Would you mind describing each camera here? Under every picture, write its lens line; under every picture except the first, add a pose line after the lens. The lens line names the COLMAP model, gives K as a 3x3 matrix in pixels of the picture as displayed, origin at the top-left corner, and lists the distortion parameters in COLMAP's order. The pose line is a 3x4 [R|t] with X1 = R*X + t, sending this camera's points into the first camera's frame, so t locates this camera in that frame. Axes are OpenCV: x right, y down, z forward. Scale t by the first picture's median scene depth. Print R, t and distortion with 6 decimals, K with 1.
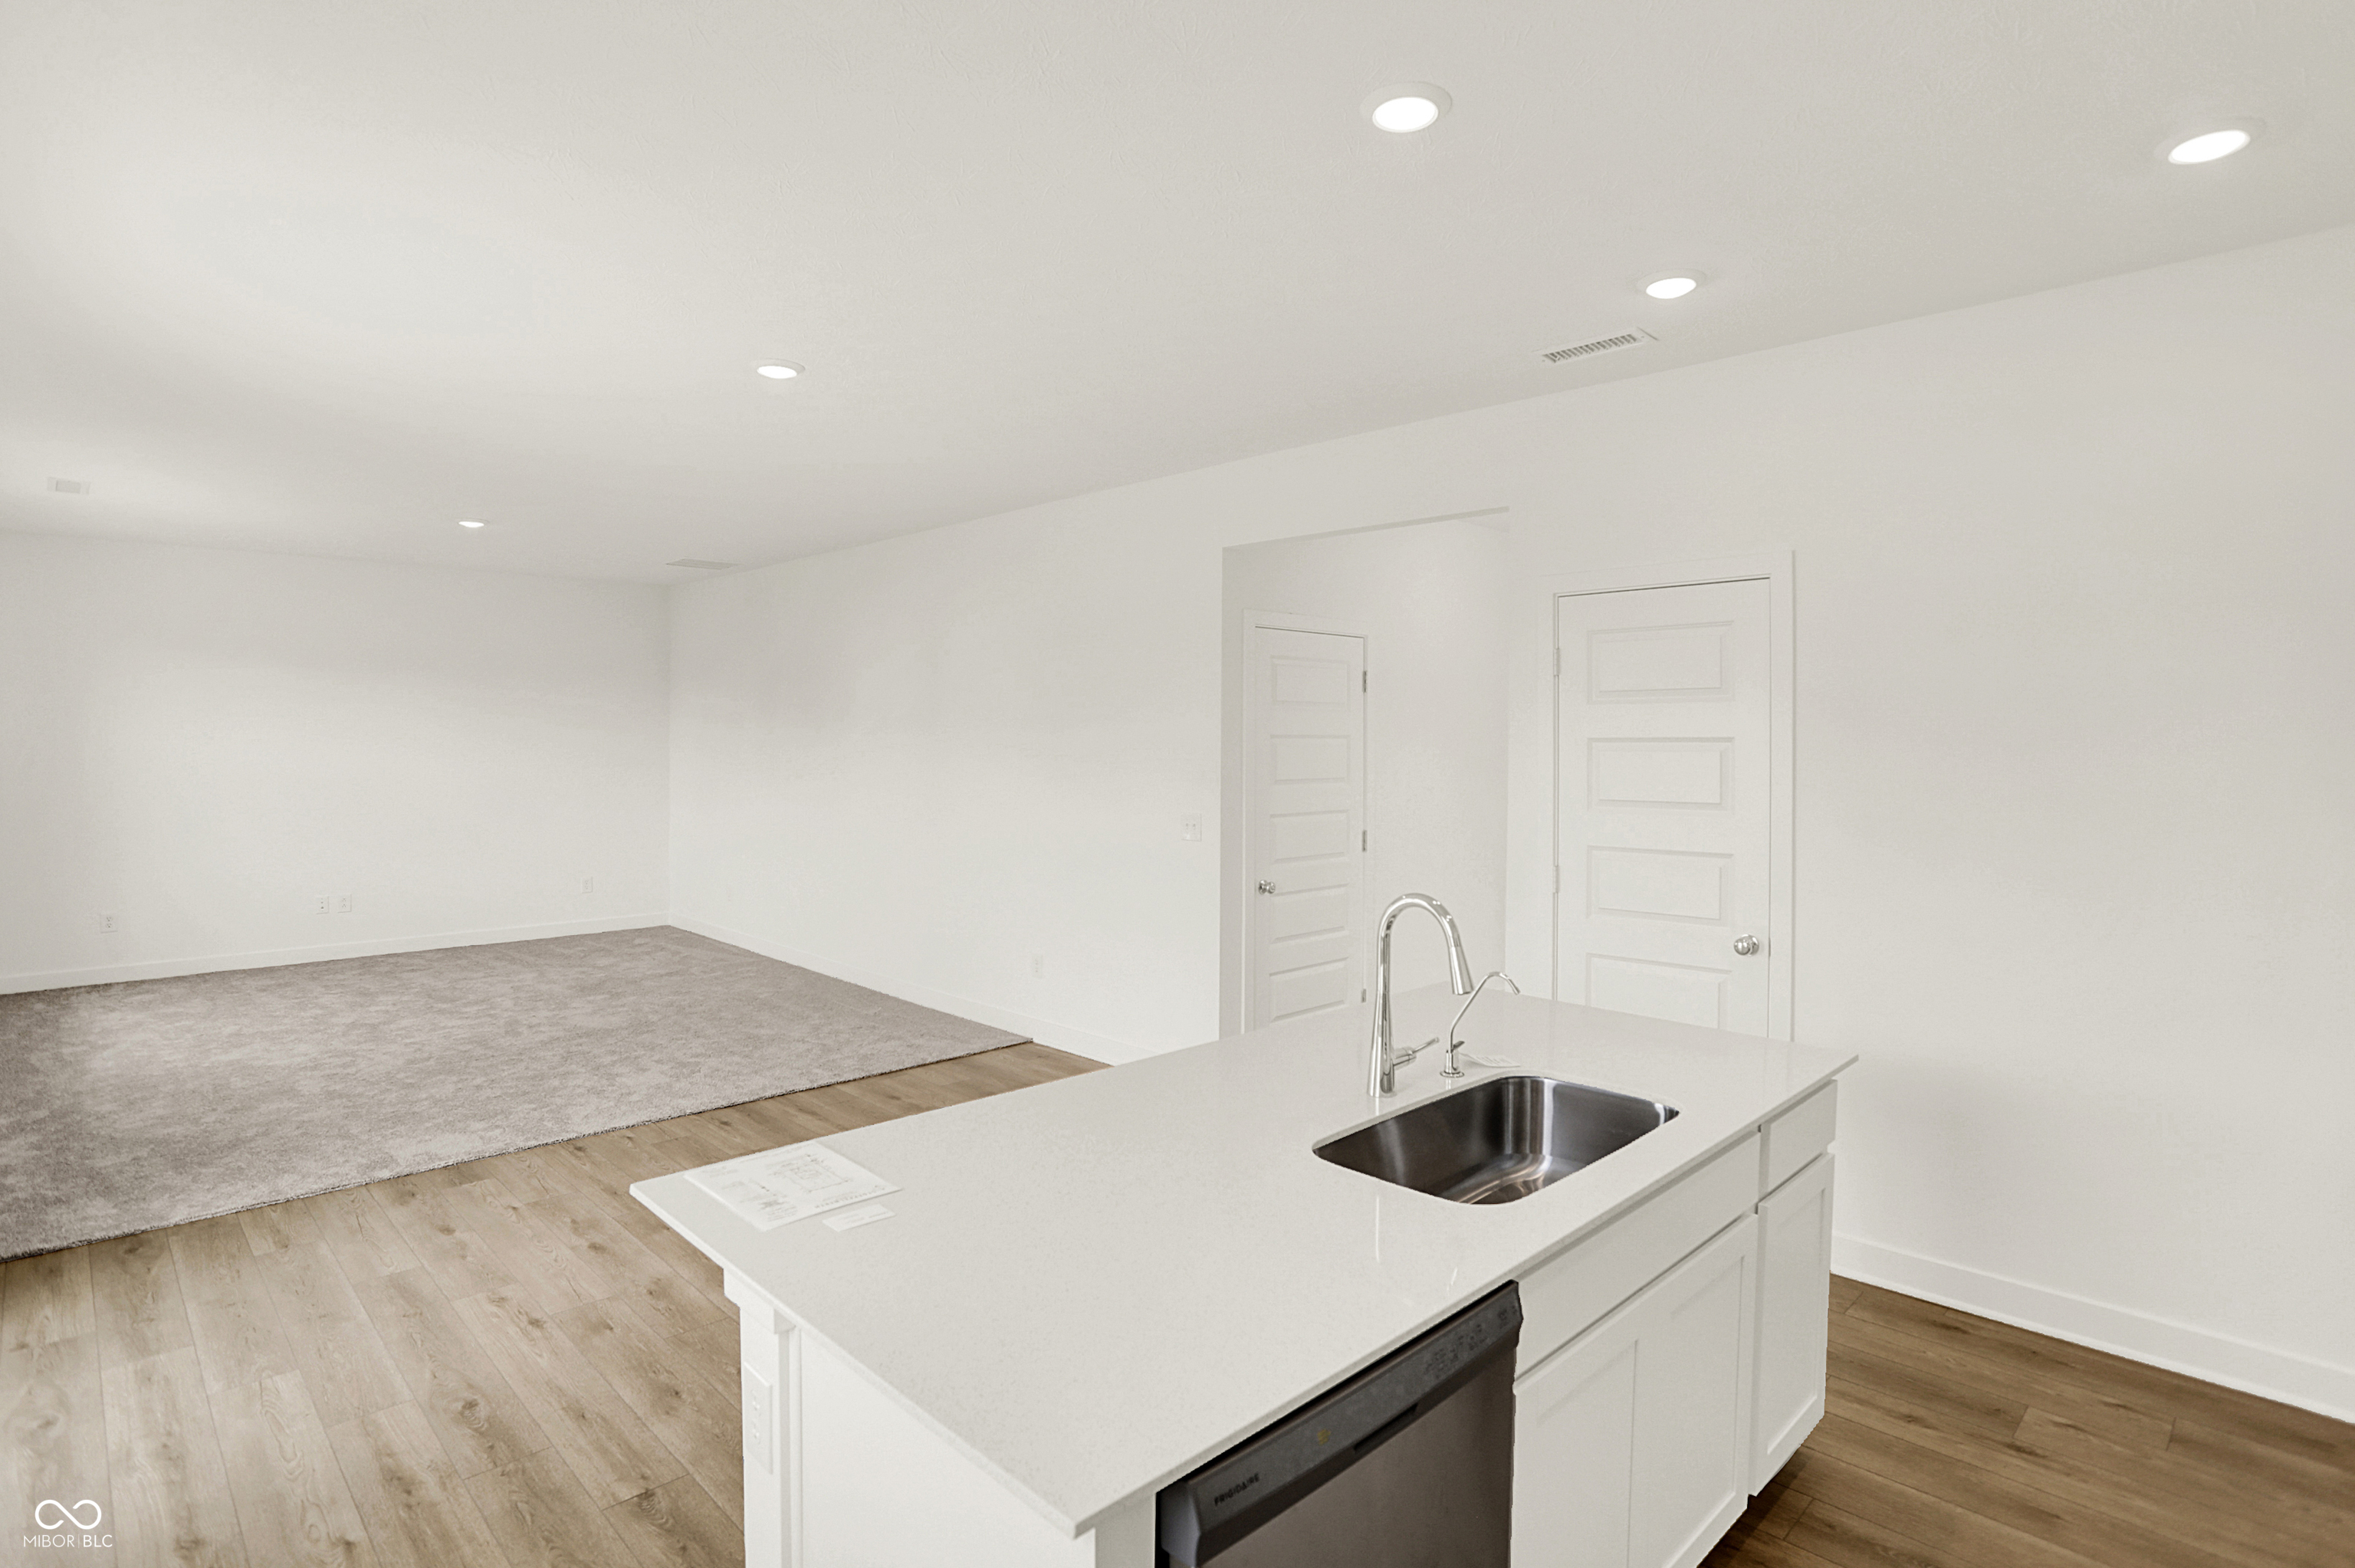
lens RADIAL K [[1192.6, 0, 1190.0], [0, 1192.6, 746.1], [0, 0, 1]] dist [-0.065828, 0.027838]
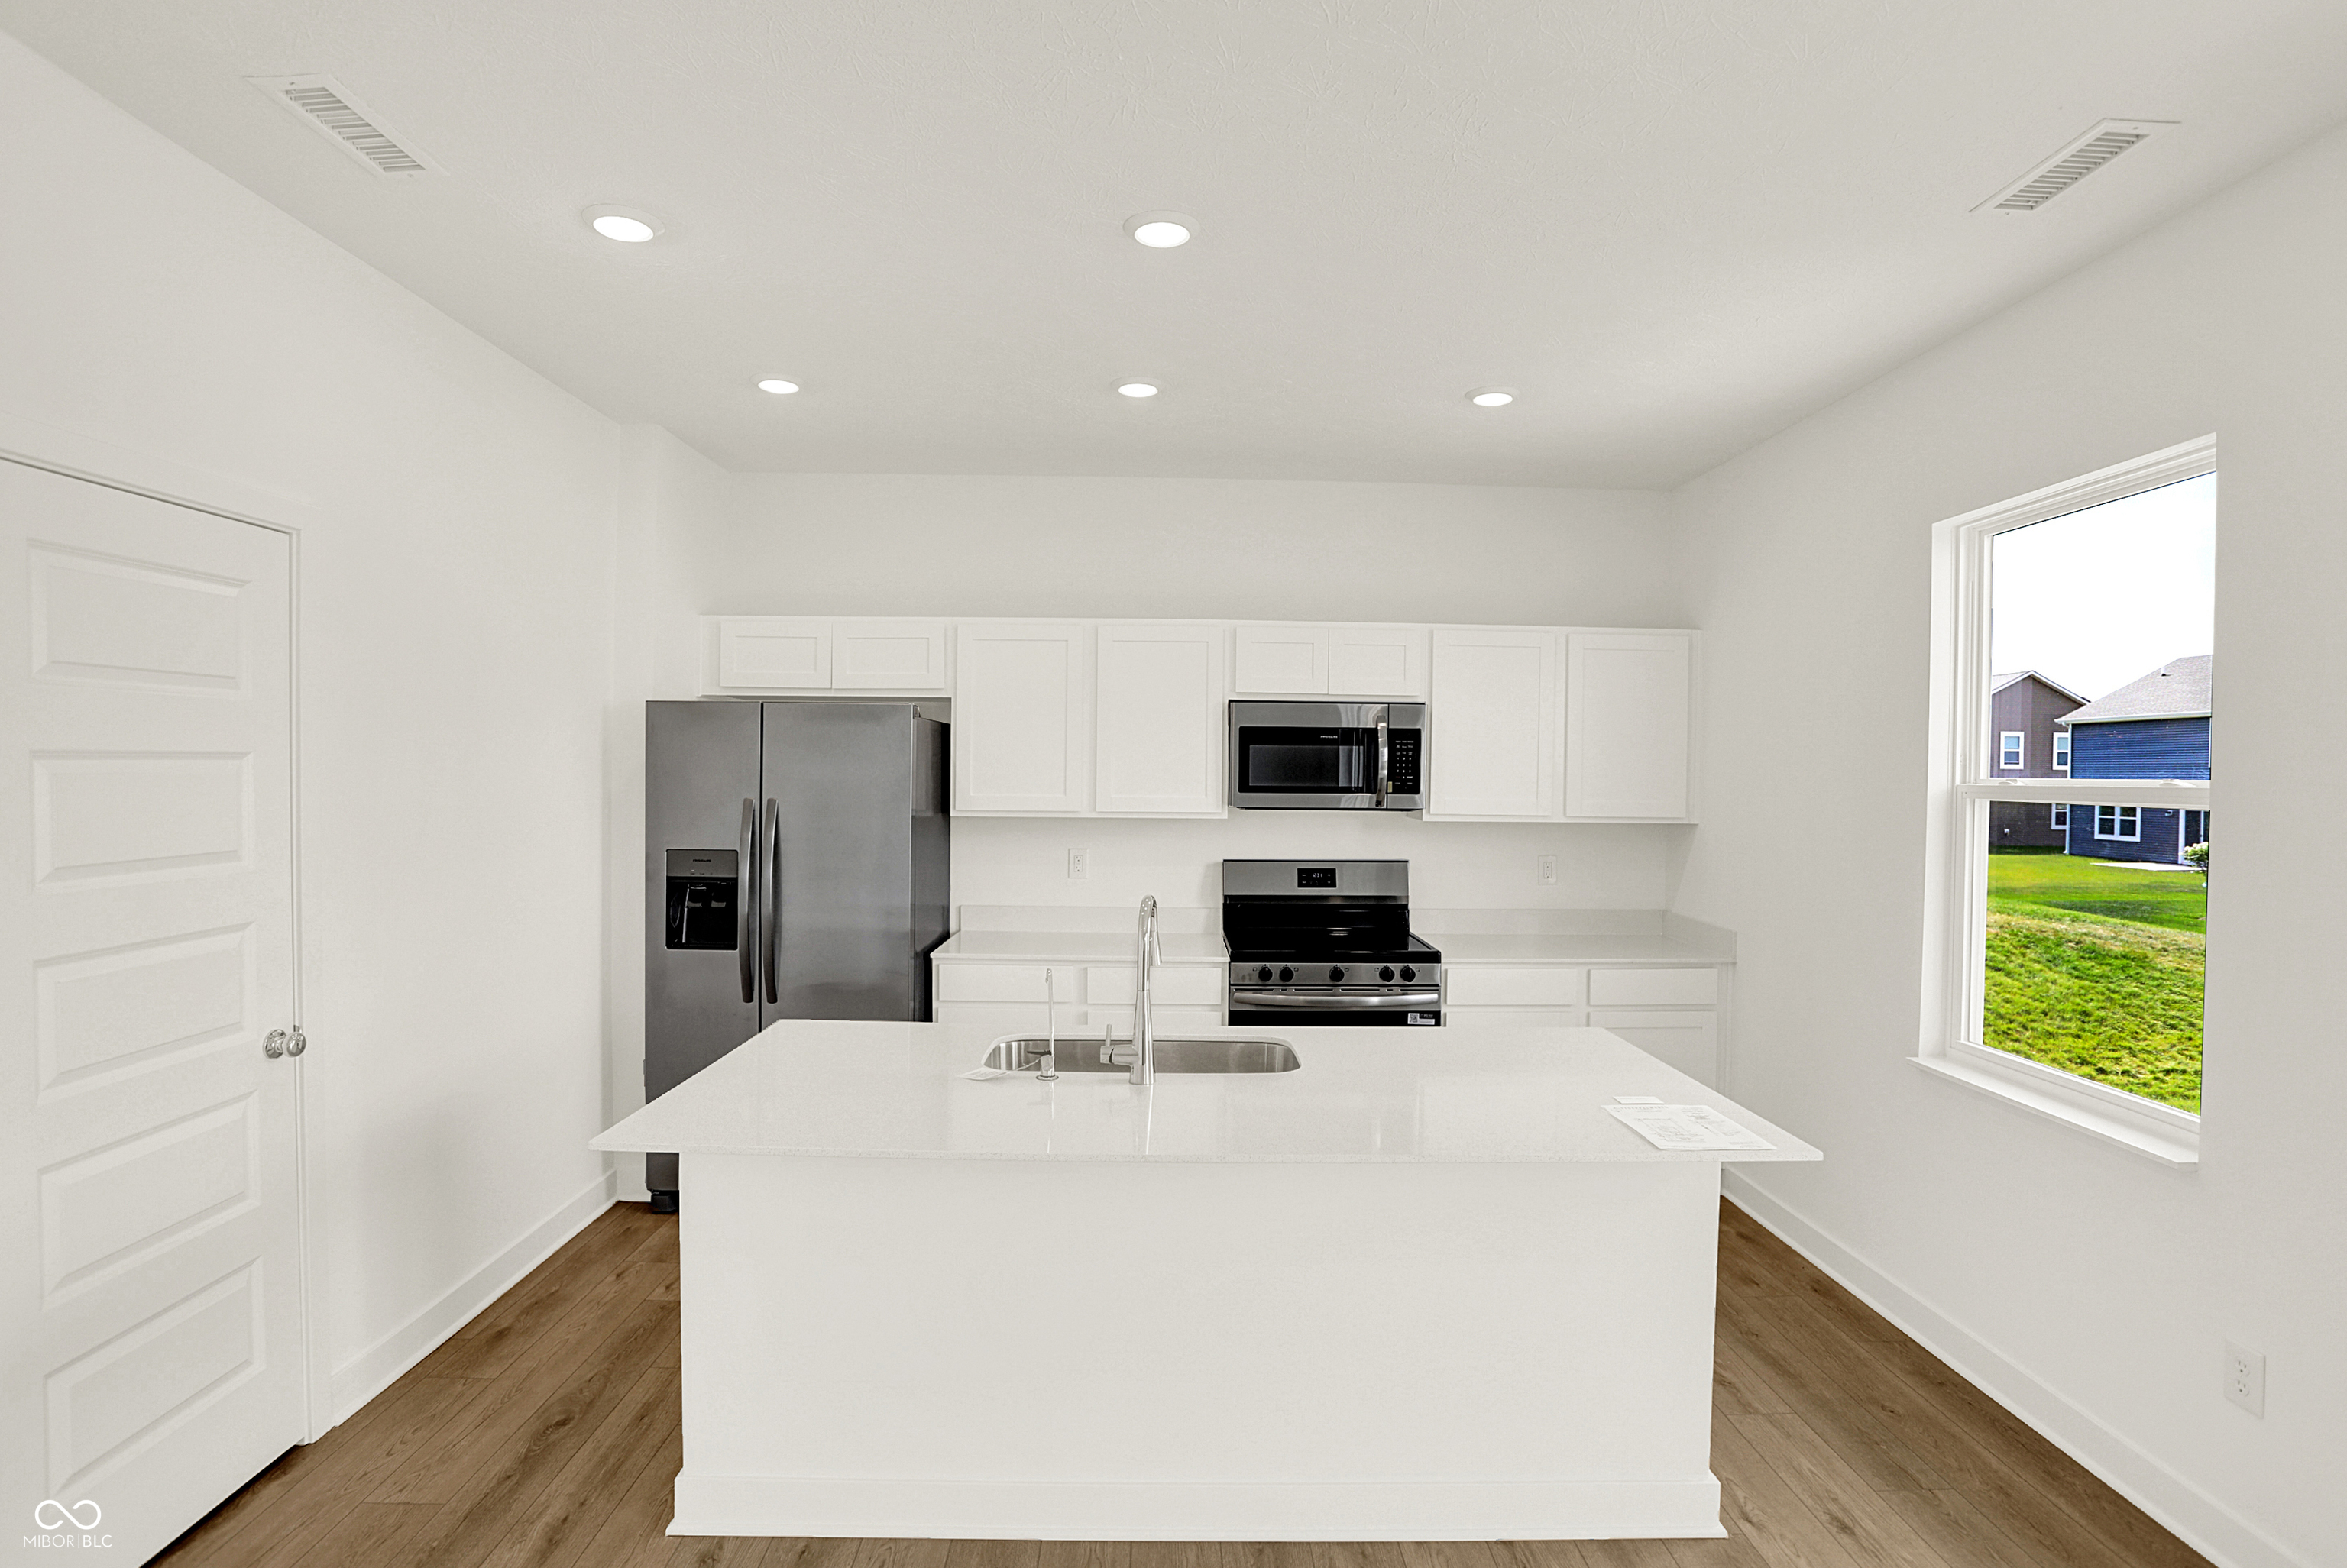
lens RADIAL K [[1179.1, 0, 1173.5], [0, 1179.1, 784.0], [0, 0, 1]] dist [-0.074109, 0.029002]
pose [[-0.723230, -0.018397, 0.690363, -0.287337], [-0.006844, 0.999787, 0.019472, -0.004063], [-0.690574, 0.009358, -0.723201, 0.822512]]
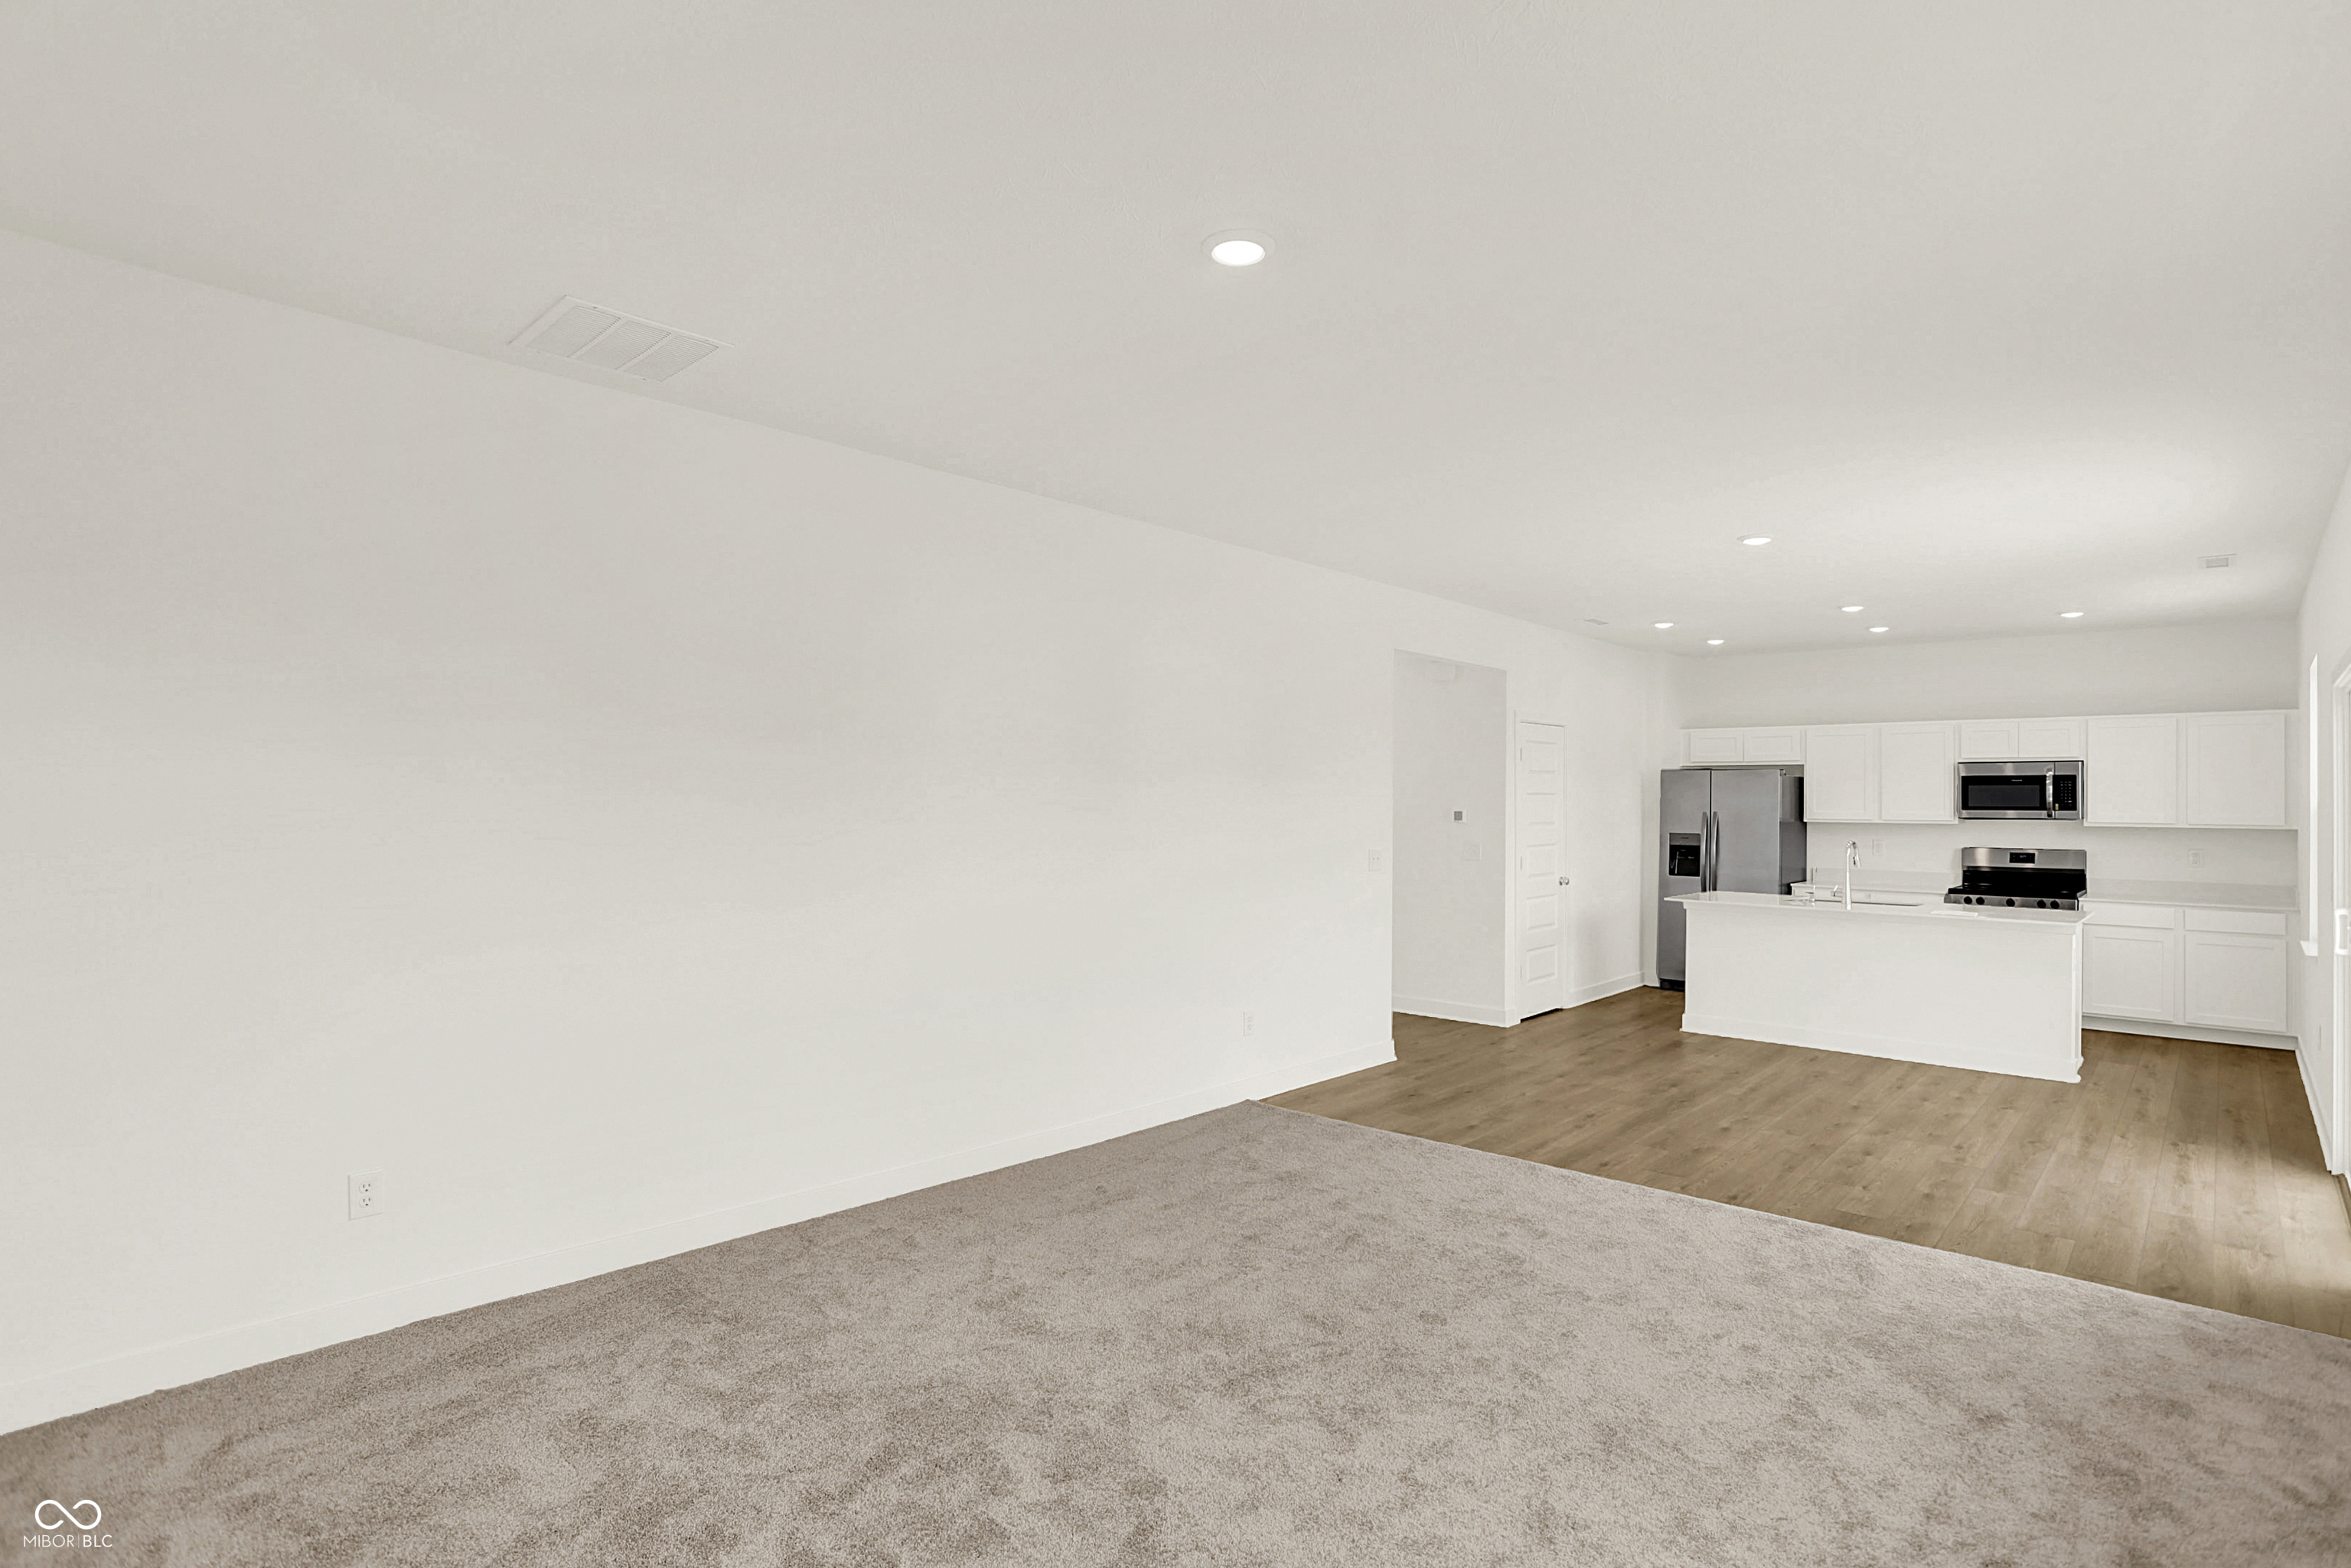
lens RADIAL K [[1171.9, 0, 1173.9], [0, 1171.9, 770.4], [0, 0, 1]] dist [-0.066382, 0.029297]
pose [[-0.037193, 0.023088, 0.999041, -1.350808], [0.000442, 0.999733, -0.023088, -0.000344], [-0.999308, -0.000417, -0.037193, 1.366118]]
